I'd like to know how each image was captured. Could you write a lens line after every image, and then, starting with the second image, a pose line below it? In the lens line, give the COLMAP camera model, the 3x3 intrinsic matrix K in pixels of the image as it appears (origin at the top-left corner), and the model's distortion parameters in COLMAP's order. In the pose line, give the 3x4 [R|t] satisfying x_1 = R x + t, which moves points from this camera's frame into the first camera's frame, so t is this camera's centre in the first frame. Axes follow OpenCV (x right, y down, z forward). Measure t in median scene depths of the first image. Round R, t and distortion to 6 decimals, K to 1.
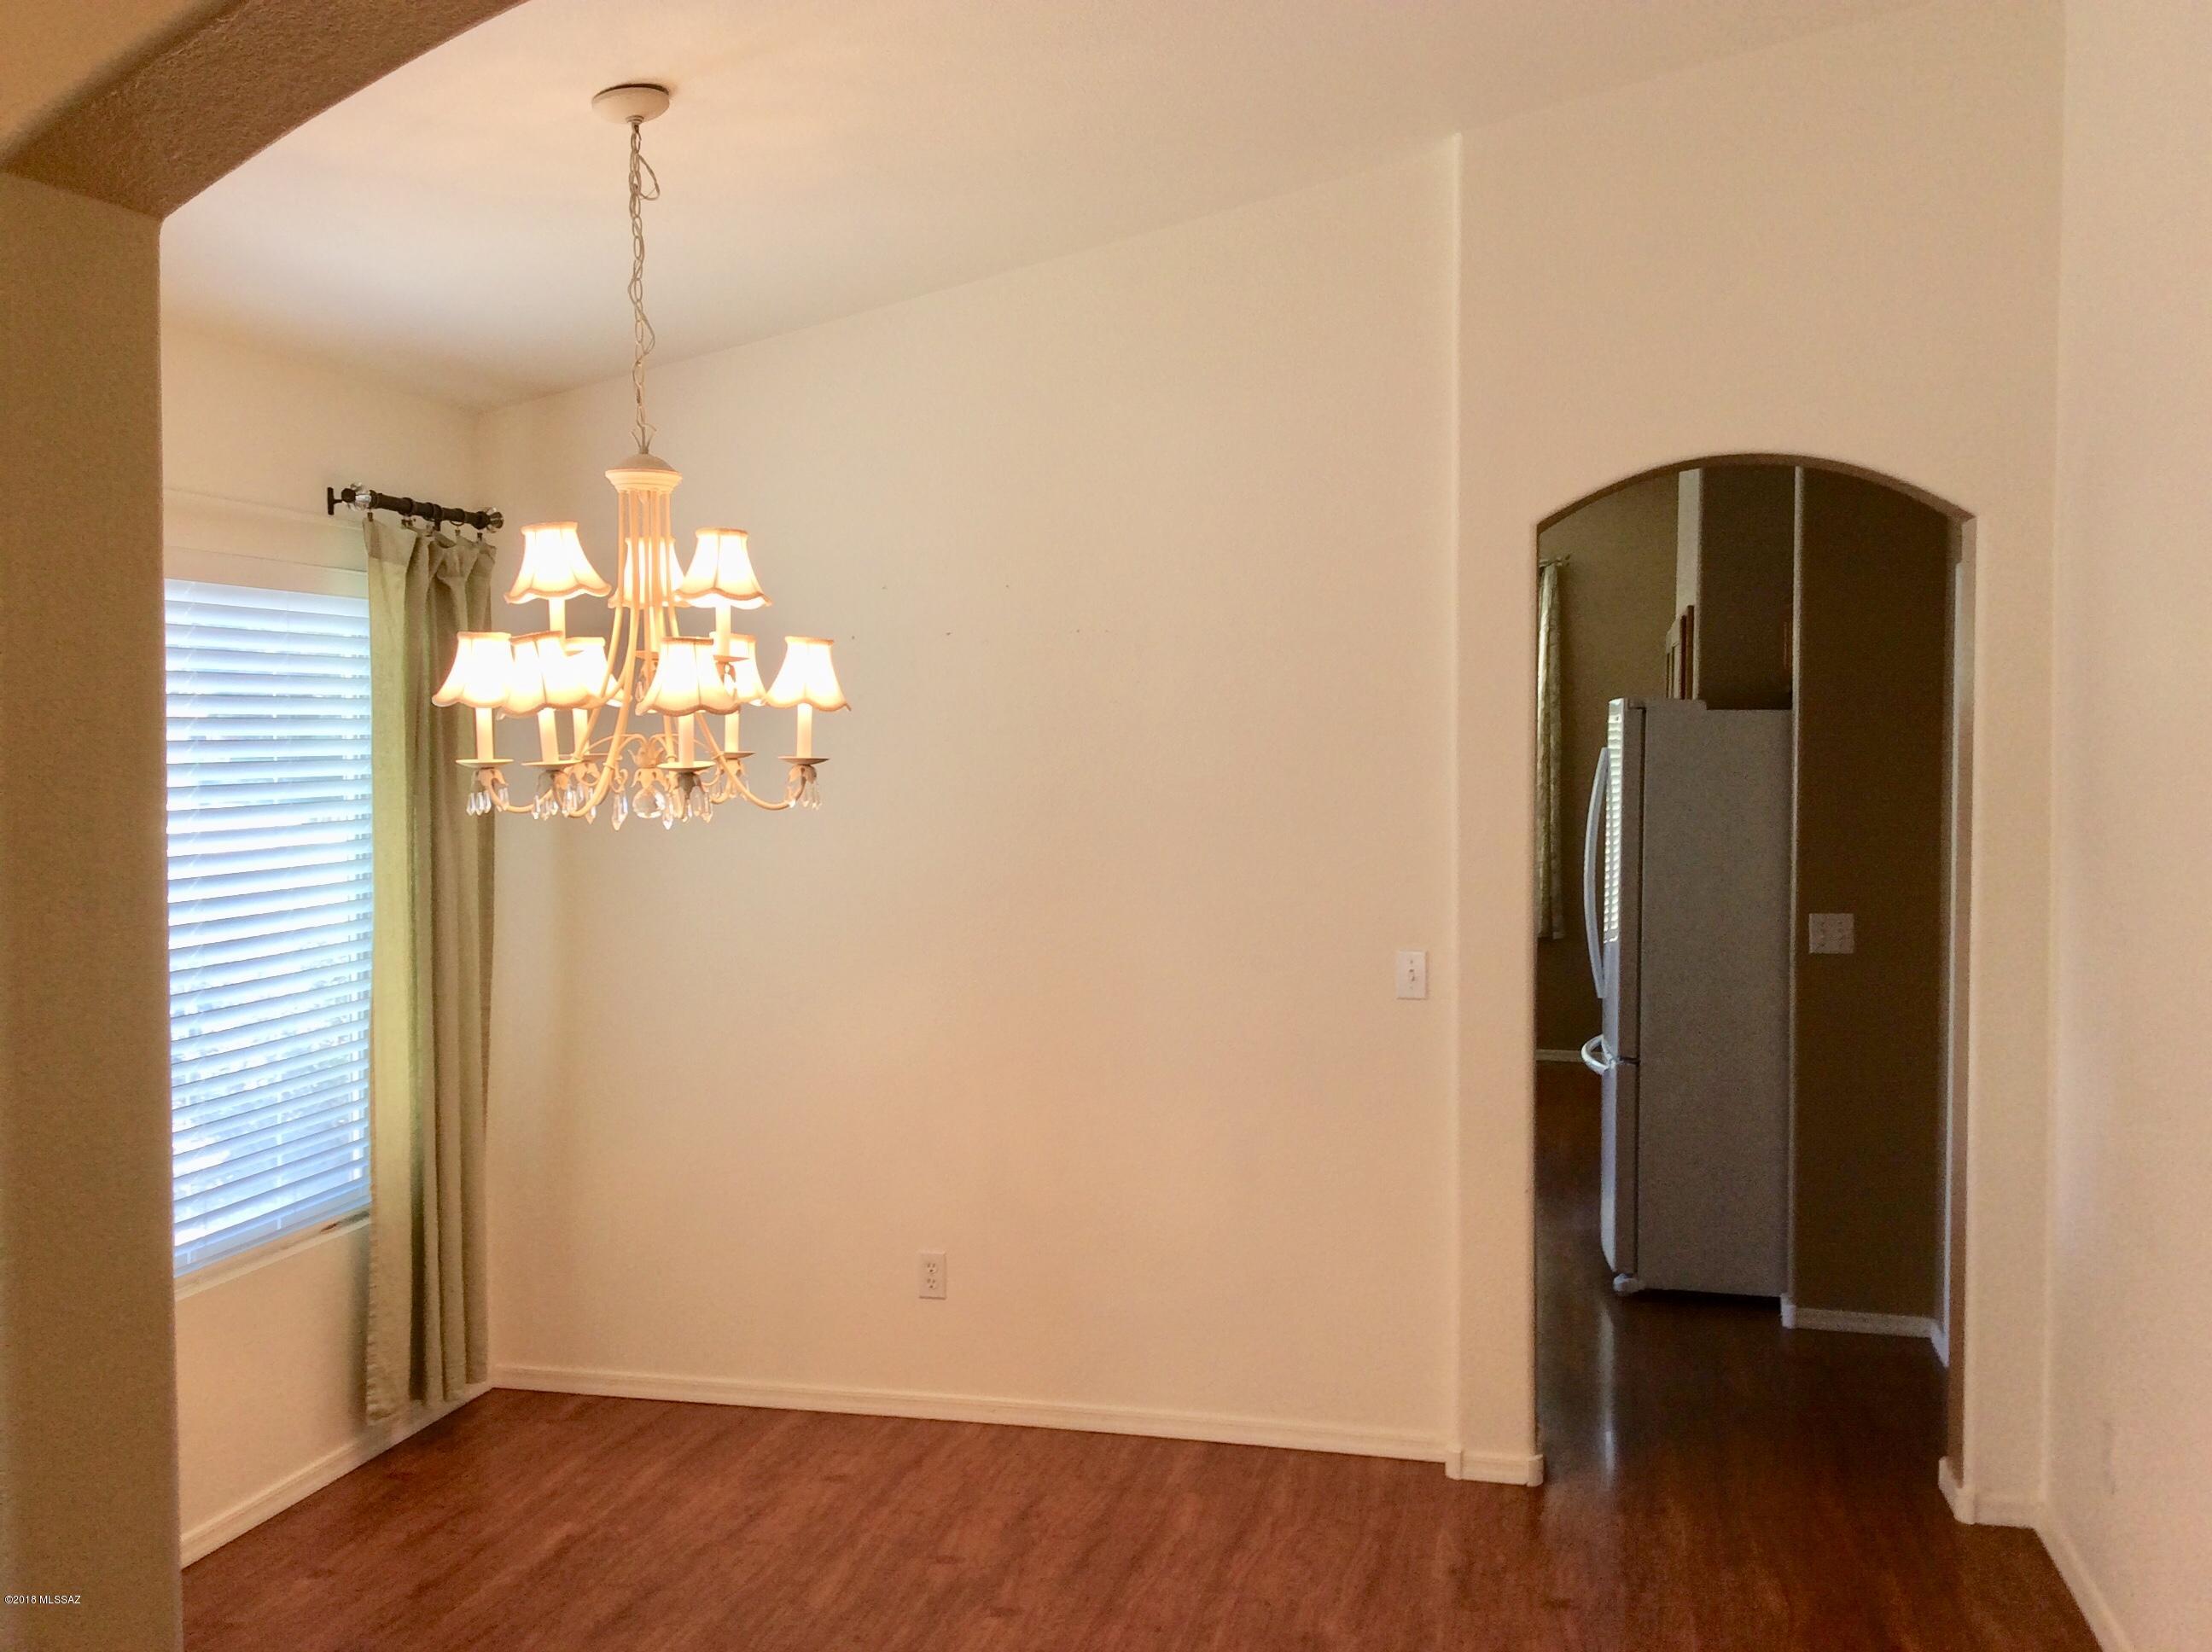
lens RADIAL K [[2091.0, 0, 1121.9], [0, 2091.0, 818.8], [0, 0, 1]] dist [0.114429, -0.277476]
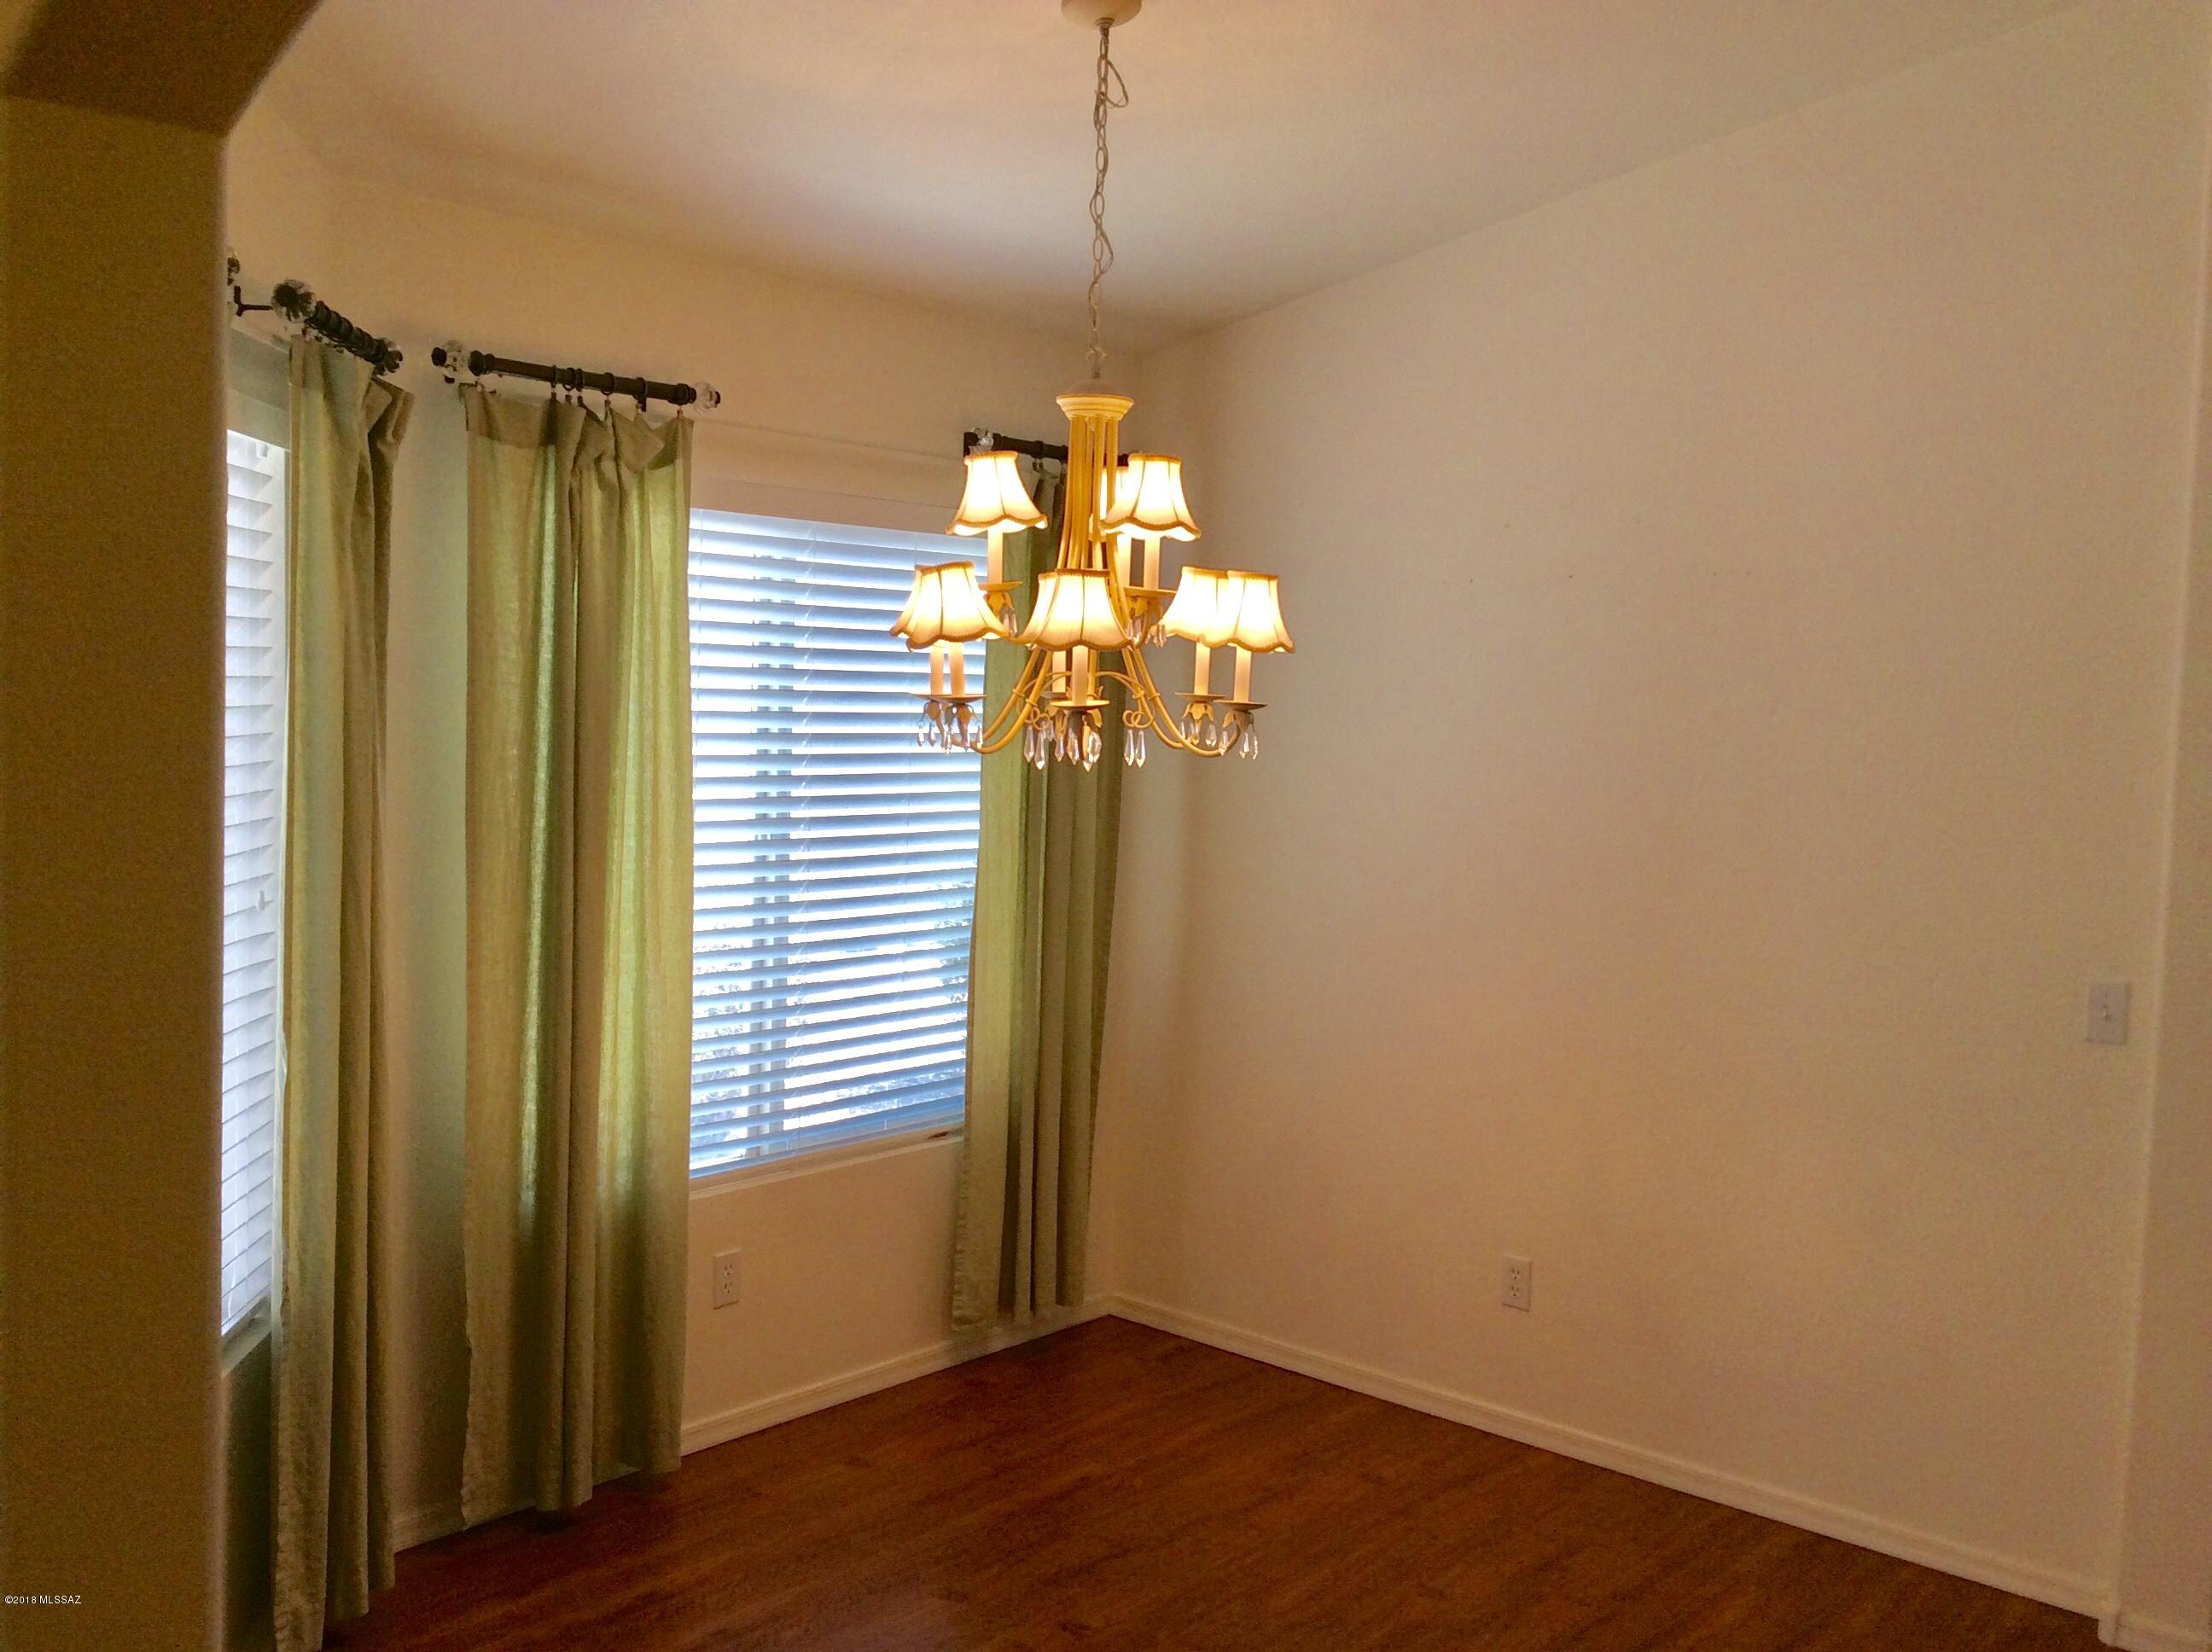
lens RADIAL K [[2091.0, 0, 1121.9], [0, 2091.0, 818.8], [0, 0, 1]] dist [0.114429, -0.277476]
pose [[0.883552, 0.069441, -0.463156, 0.180308], [-0.059893, 0.997580, 0.035310, -0.005886], [0.464488, -0.003458, 0.885573, 0.120585]]
